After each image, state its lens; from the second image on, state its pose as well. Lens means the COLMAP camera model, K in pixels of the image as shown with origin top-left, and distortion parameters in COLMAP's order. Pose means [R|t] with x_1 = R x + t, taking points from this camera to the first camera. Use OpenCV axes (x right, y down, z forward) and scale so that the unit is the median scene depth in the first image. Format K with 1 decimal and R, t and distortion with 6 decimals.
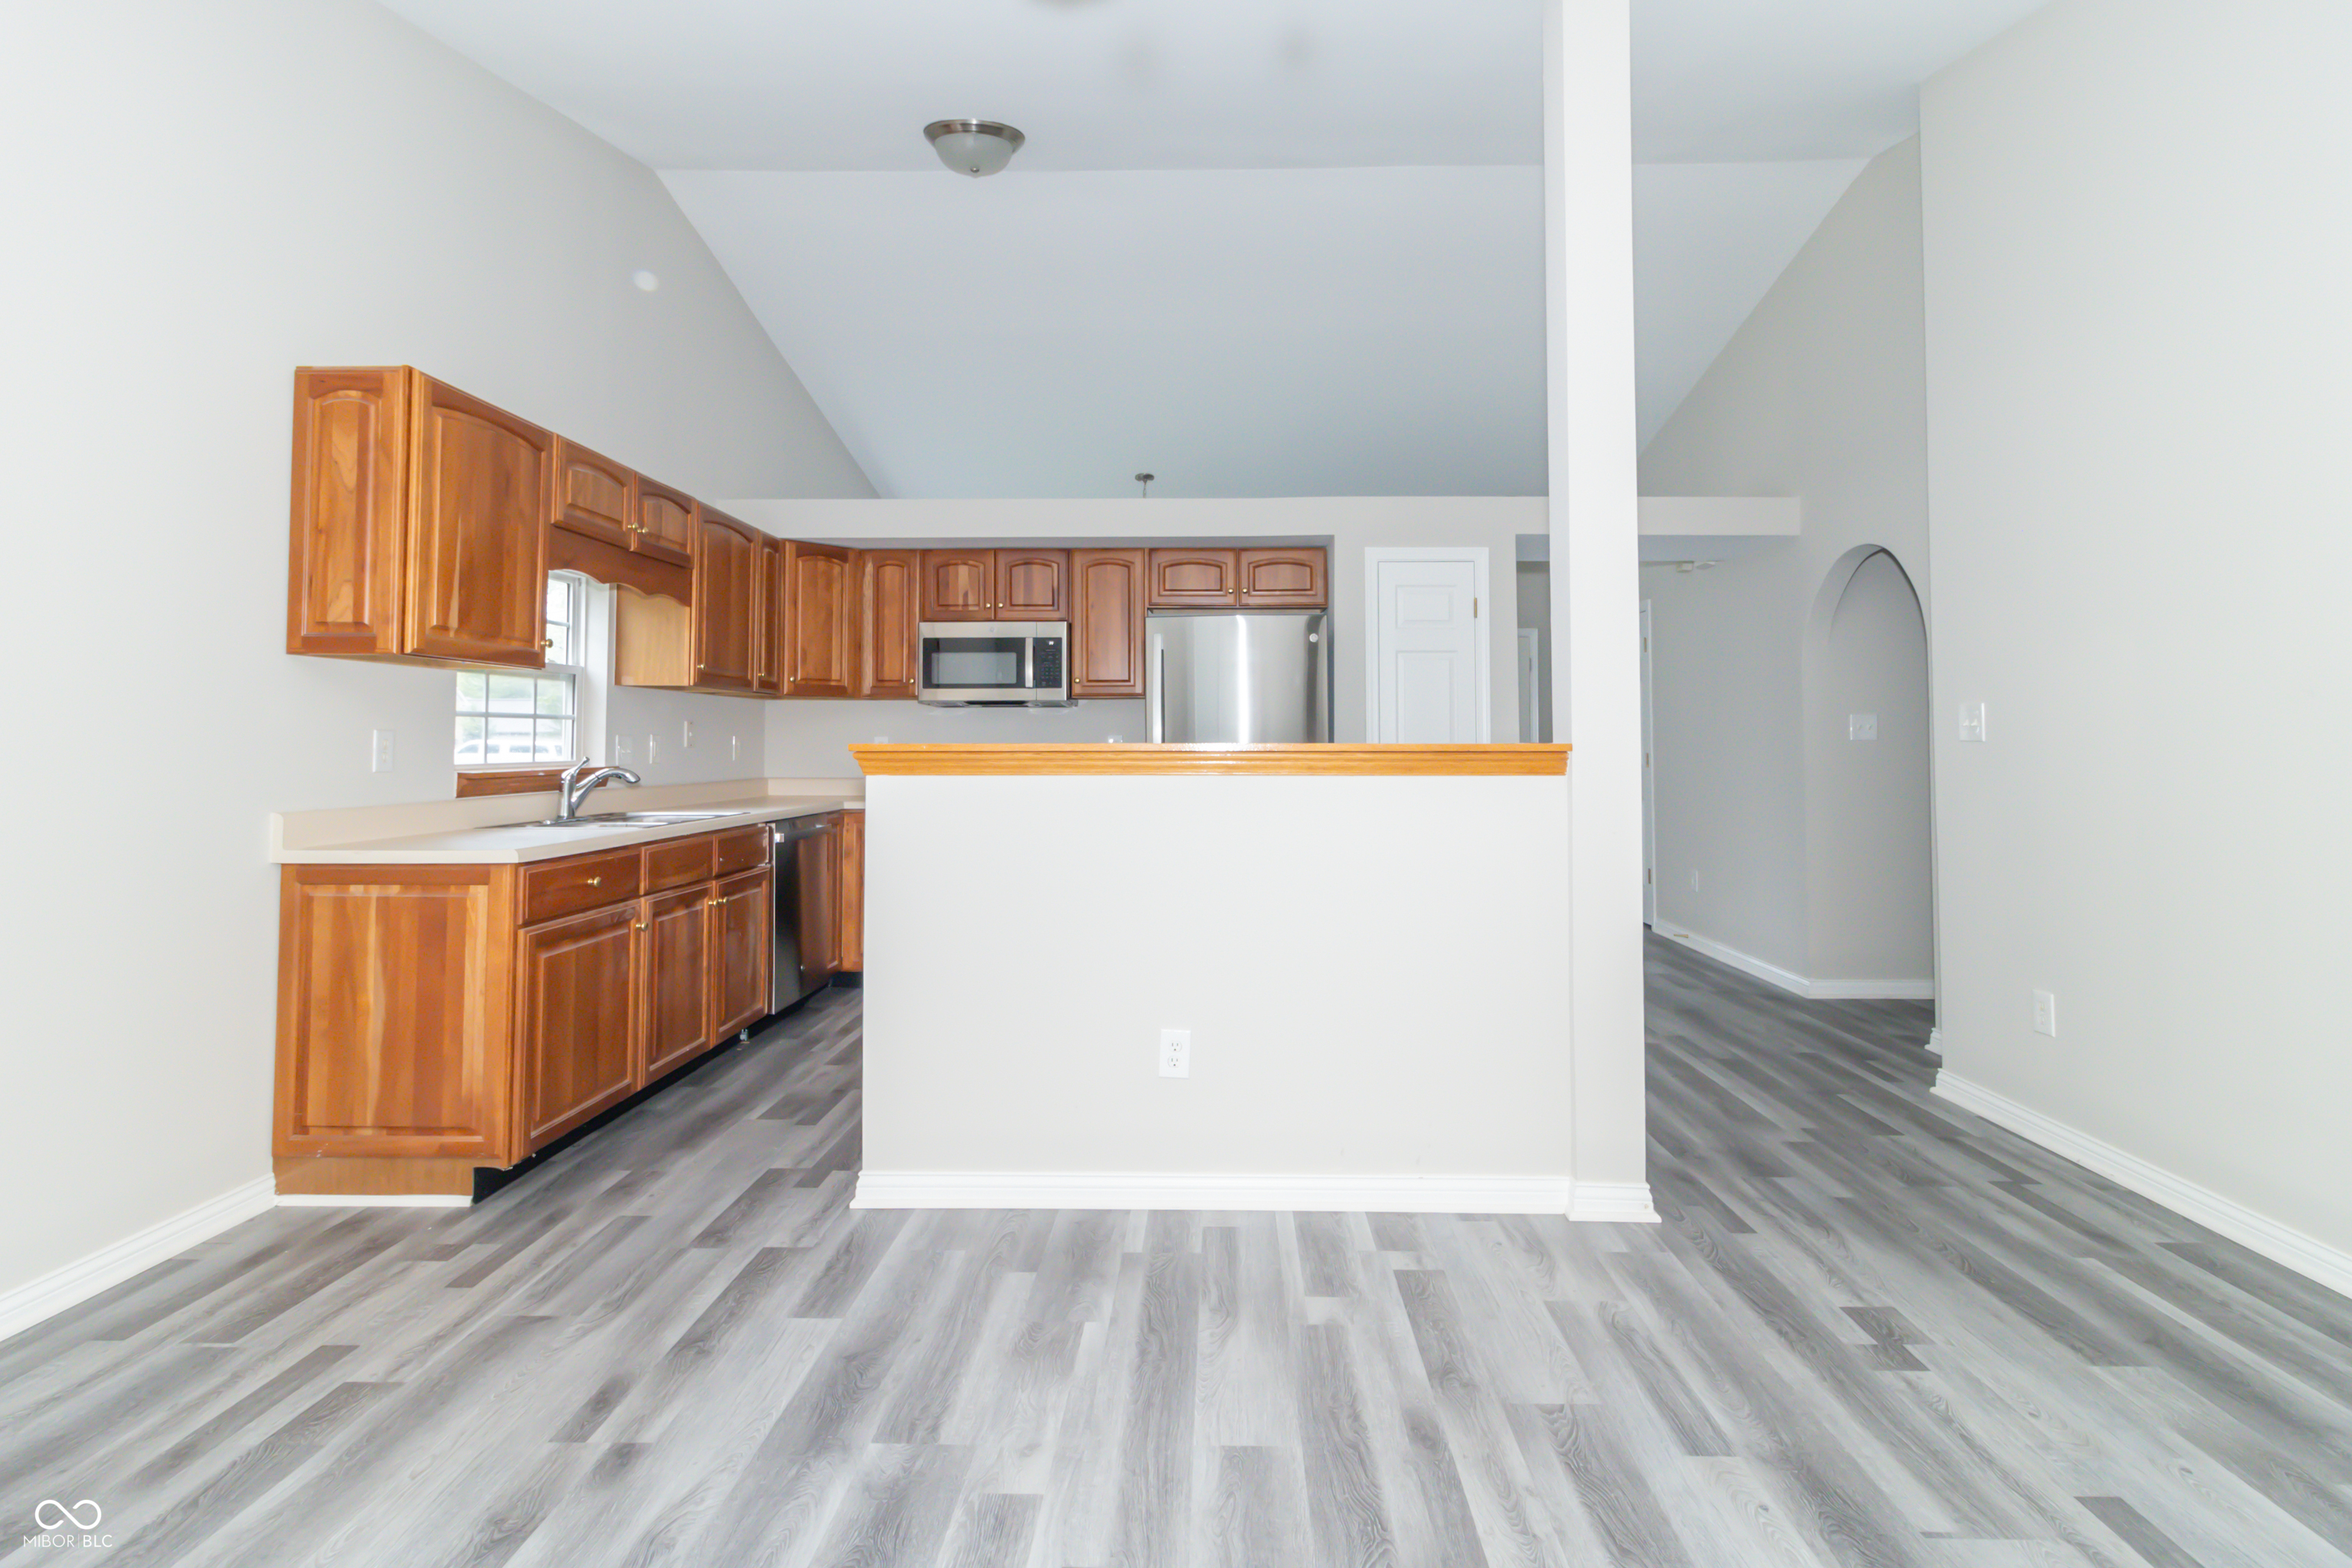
lens RADIAL K [[1101.0, 0, 1184.3], [0, 1101.0, 774.9], [0, 0, 1]] dist [-0.000135, -0.000247]
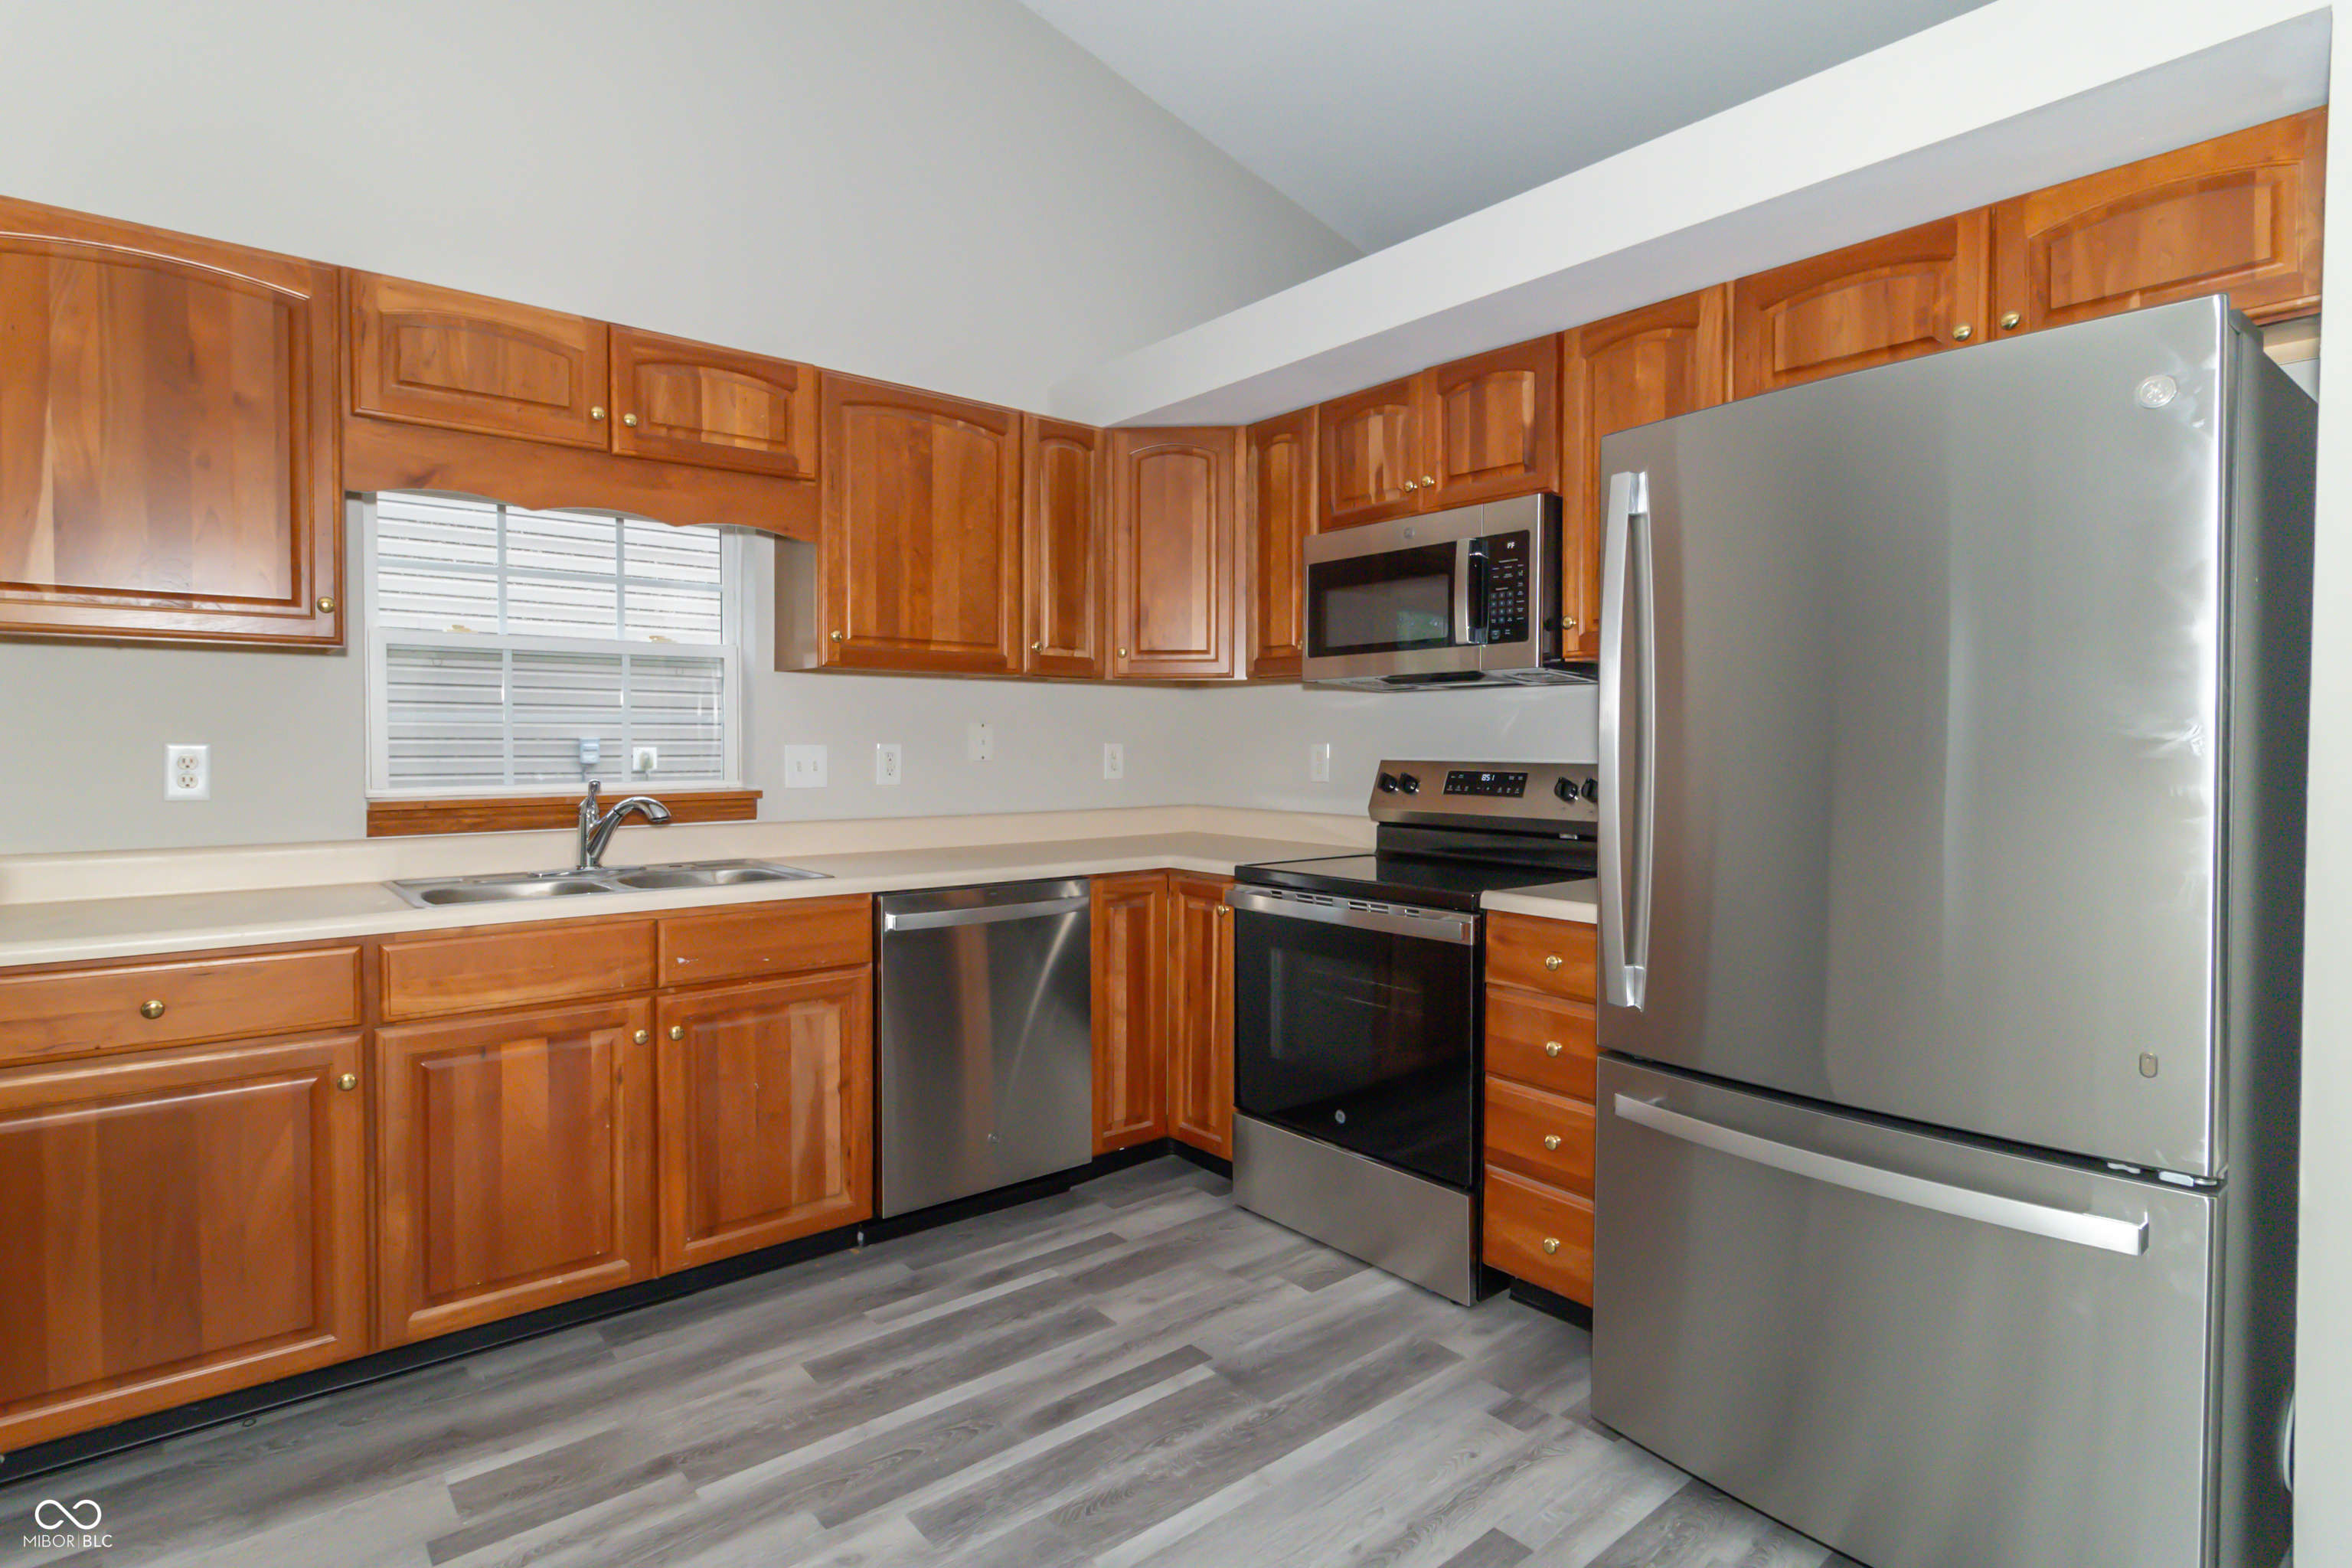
lens RADIAL K [[1181.3, 0, 1178.9], [0, 1181.3, 771.0], [0, 0, 1]] dist [0.005339, 0.000928]
pose [[0.655904, 0.020119, -0.754576, 0.161005], [-0.026505, 0.999642, 0.003614, -0.023354], [0.754379, 0.017629, 0.656203, 0.567342]]
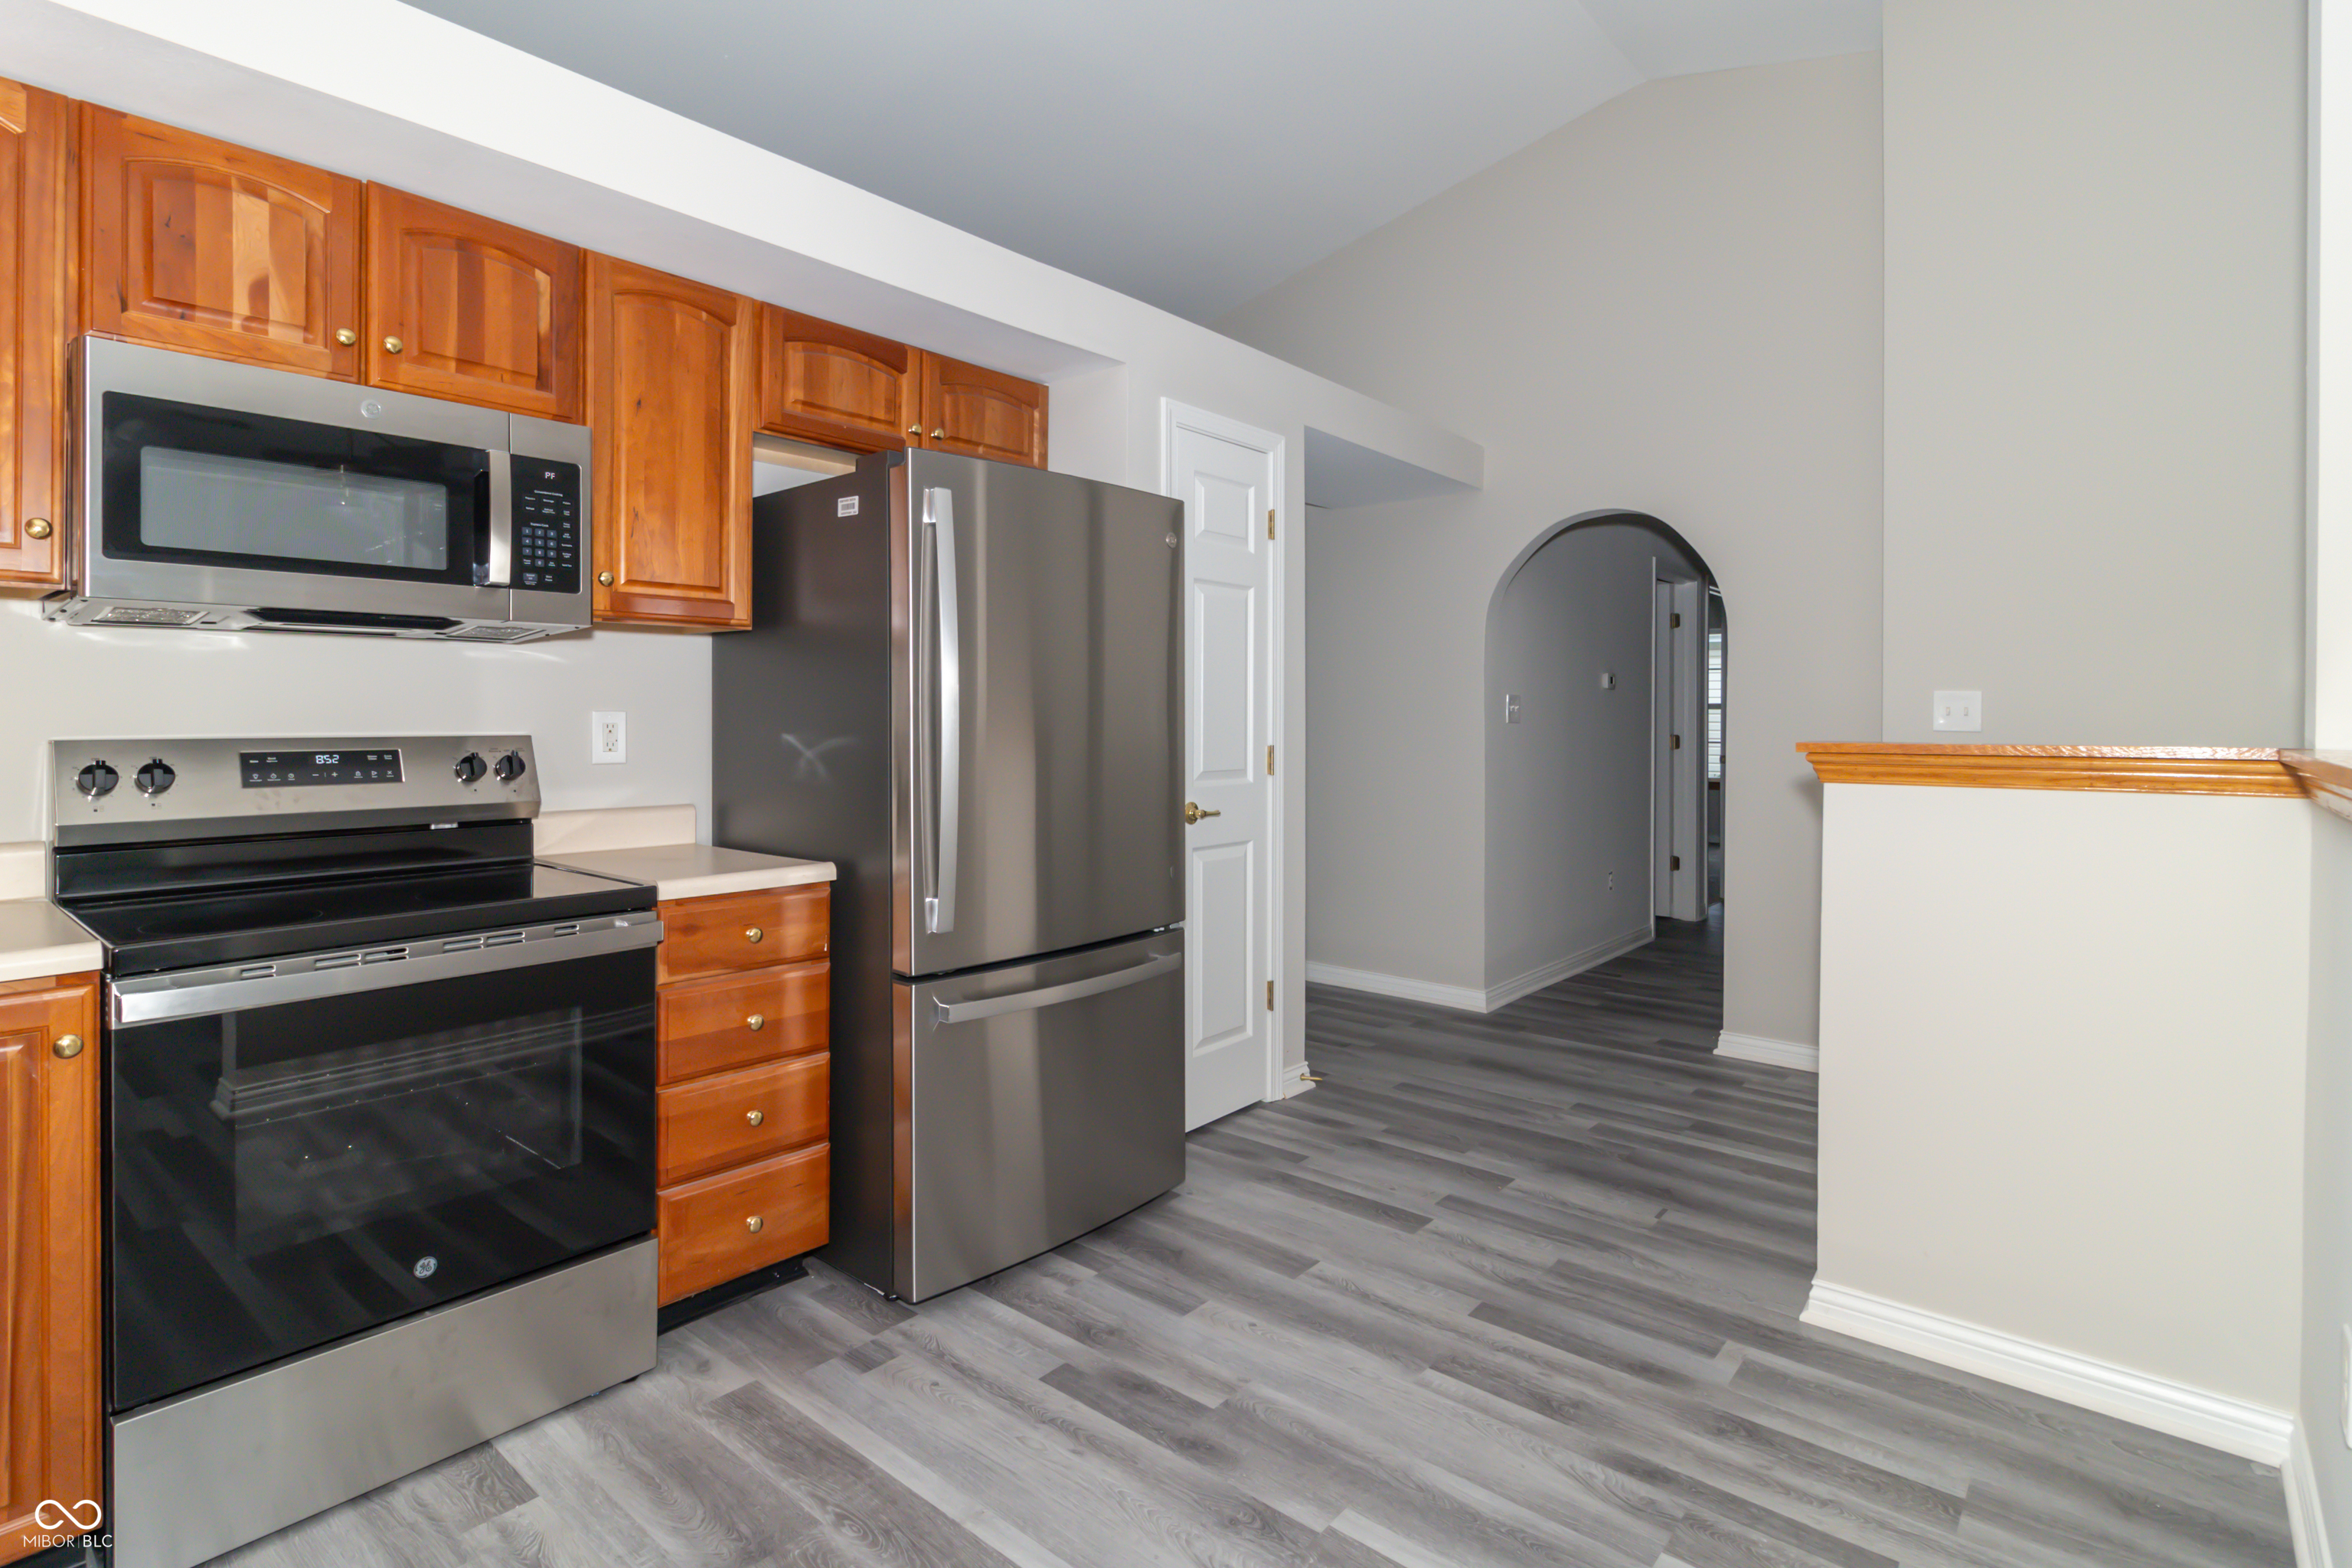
lens RADIAL K [[1181.3, 0, 1143.3], [0, 1181.3, 721.3], [0, 0, 1]] dist [0.005339, 0.000928]
pose [[0.642873, -0.001954, 0.765970, -0.300640], [0.020711, 0.999675, -0.014832, -0.023276], [-0.765693, 0.025399, 0.642705, 0.572479]]
